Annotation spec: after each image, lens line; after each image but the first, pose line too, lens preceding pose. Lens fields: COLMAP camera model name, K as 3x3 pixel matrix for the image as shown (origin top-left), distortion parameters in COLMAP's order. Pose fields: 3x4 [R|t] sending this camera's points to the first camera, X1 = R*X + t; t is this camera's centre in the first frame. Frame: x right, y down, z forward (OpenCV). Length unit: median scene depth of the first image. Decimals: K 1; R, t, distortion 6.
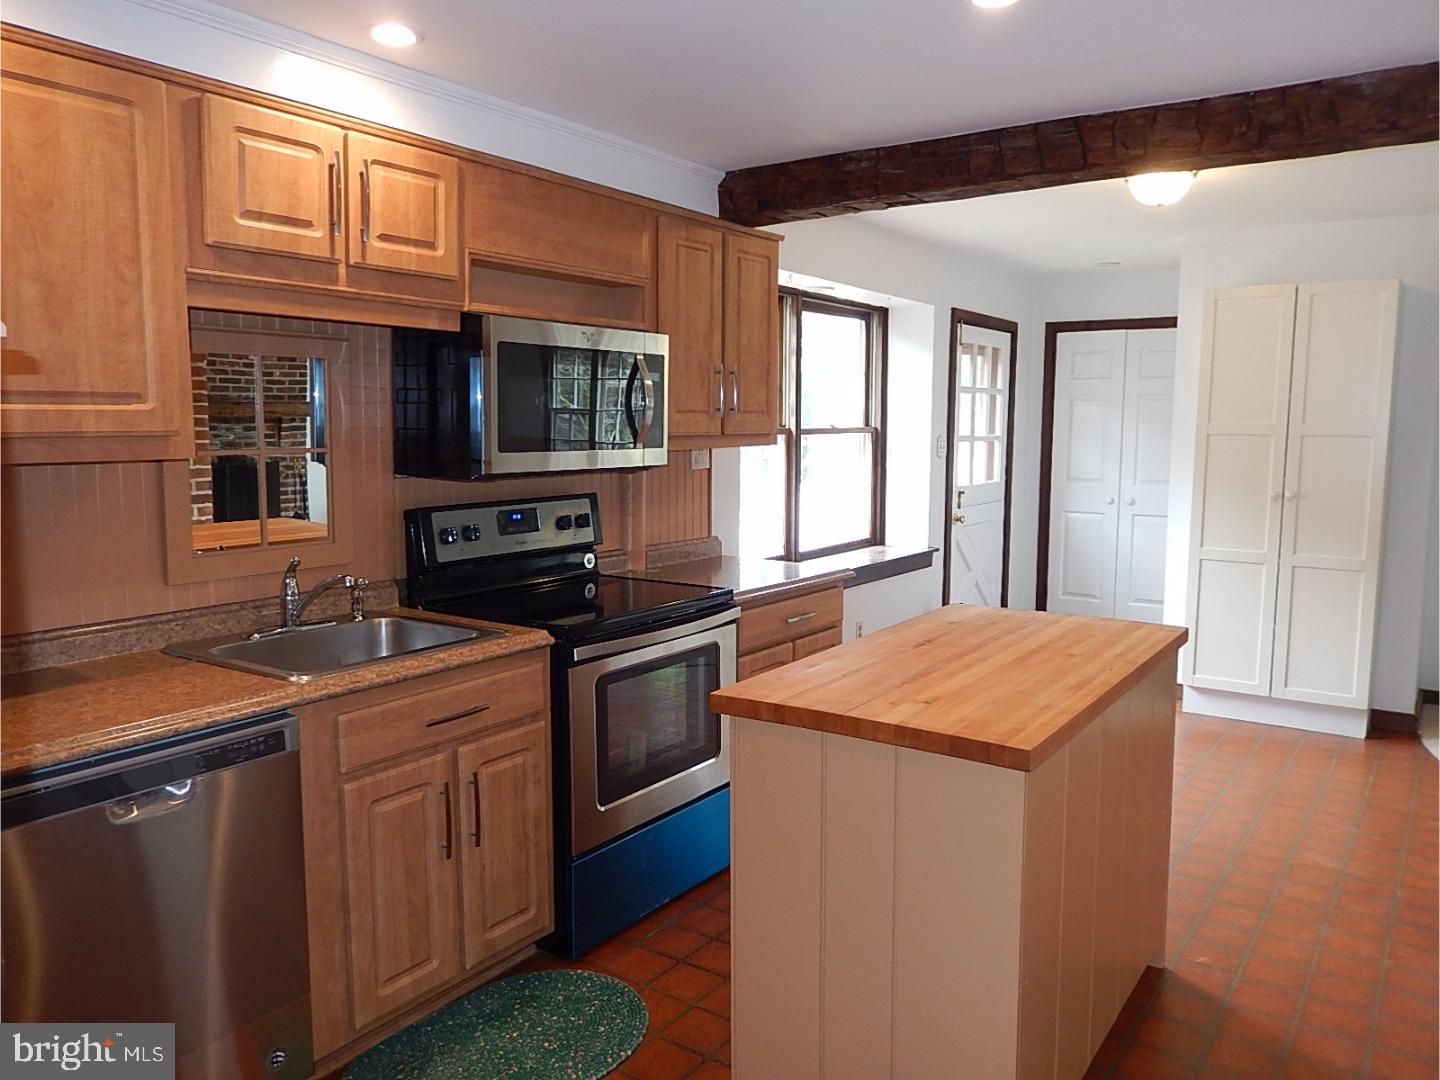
lens RADIAL K [[1062.0, 0, 713.1], [0, 1062.0, 532.8], [0, 0, 1]] dist [-0.002103, -0.001618]
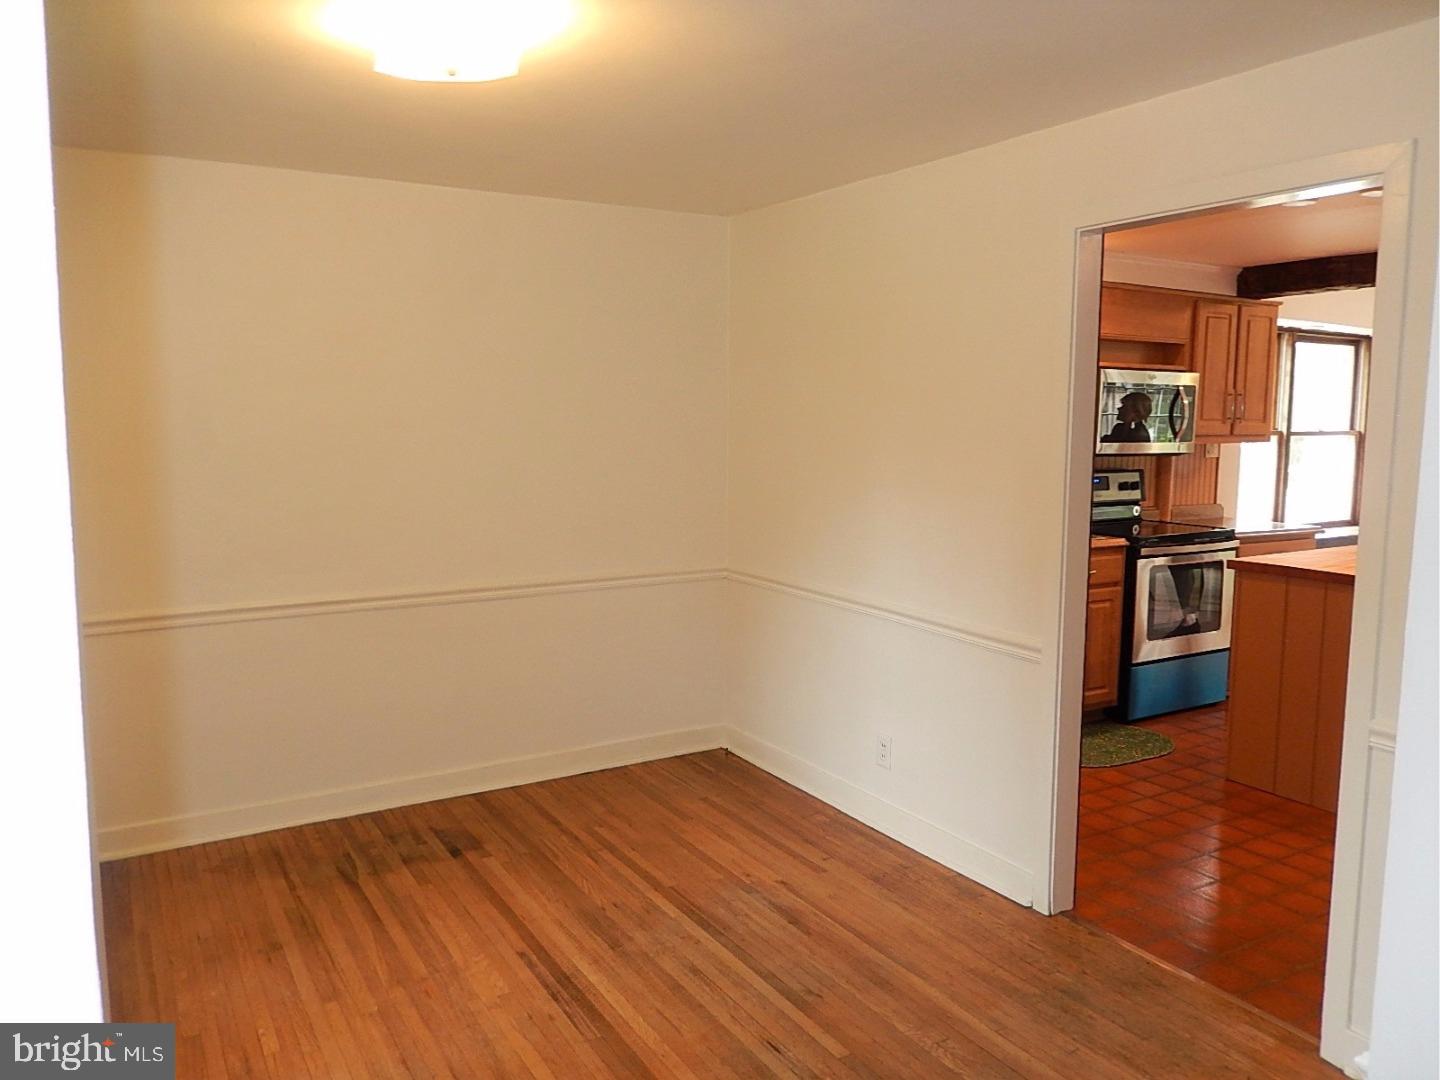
lens RADIAL K [[1062.0, 0, 713.1], [0, 1062.0, 532.8], [0, 0, 1]] dist [-0.002103, -0.001618]
pose [[0.911526, 0.050355, -0.408148, -0.041672], [-0.050007, 0.998682, 0.011530, 0.072875], [0.408191, 0.009901, 0.912843, -0.743204]]
